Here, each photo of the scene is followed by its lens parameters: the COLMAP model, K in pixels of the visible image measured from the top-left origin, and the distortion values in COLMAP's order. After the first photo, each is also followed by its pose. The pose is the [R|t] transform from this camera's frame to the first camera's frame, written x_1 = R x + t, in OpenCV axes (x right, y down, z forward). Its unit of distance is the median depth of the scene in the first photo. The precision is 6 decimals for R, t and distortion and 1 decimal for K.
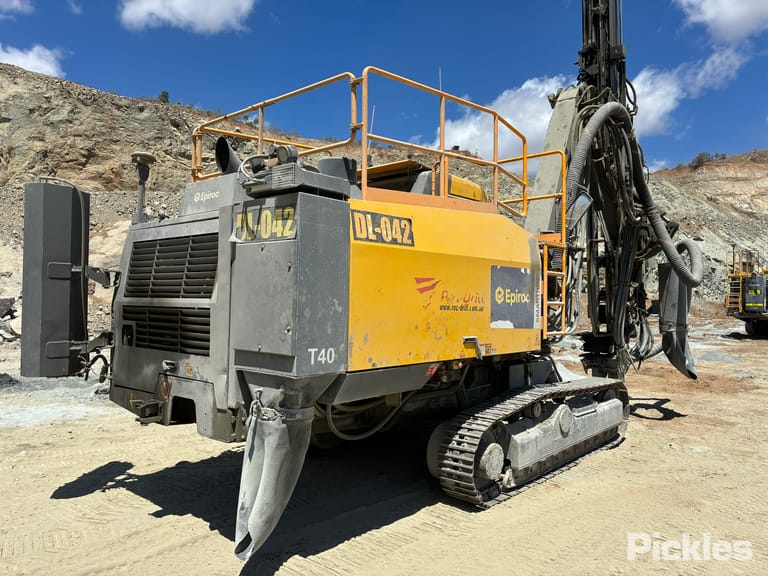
lens RADIAL K [[583.3, 0, 379.6], [0, 583.3, 289.4], [0, 0, 1]] dist [0.045107, -0.056848]
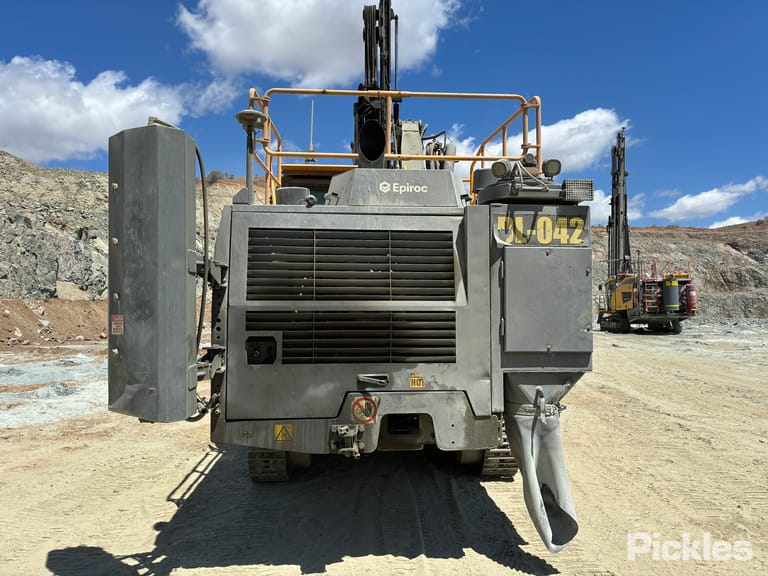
lens RADIAL K [[578.0, 0, 387.9], [0, 578.0, 286.5], [0, 0, 1]] dist [0.082285, -0.134876]
pose [[0.689789, 0.014906, 0.723857, -0.822733], [-0.006584, 0.999876, -0.014315, 0.004916], [-0.723981, 0.005108, 0.689801, 0.345799]]
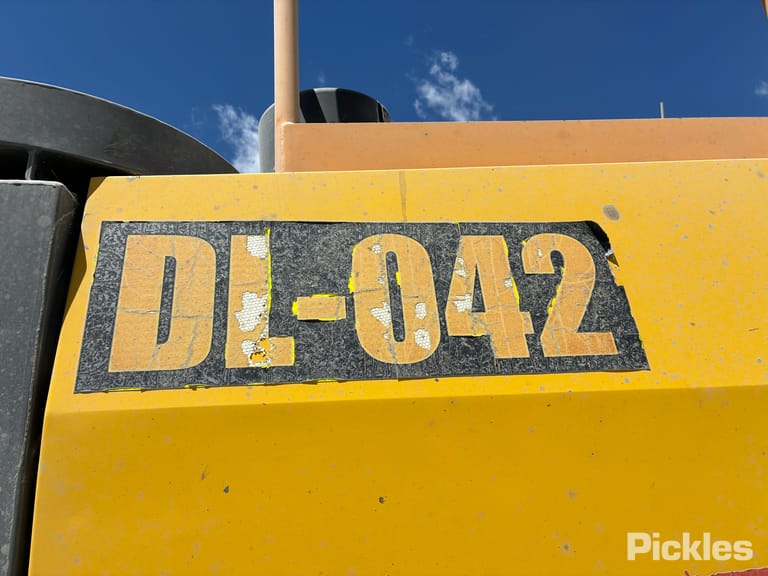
lens RADIAL K [[584.4, 0, 385.6], [0, 584.4, 289.4], [0, 0, 1]] dist [0.041365, -0.054338]
pose [[0.761414, -0.266681, -0.590873, 0.088925], [0.077465, 0.942364, -0.325498, -0.039349], [0.643621, 0.202067, 0.738187, 0.695816]]
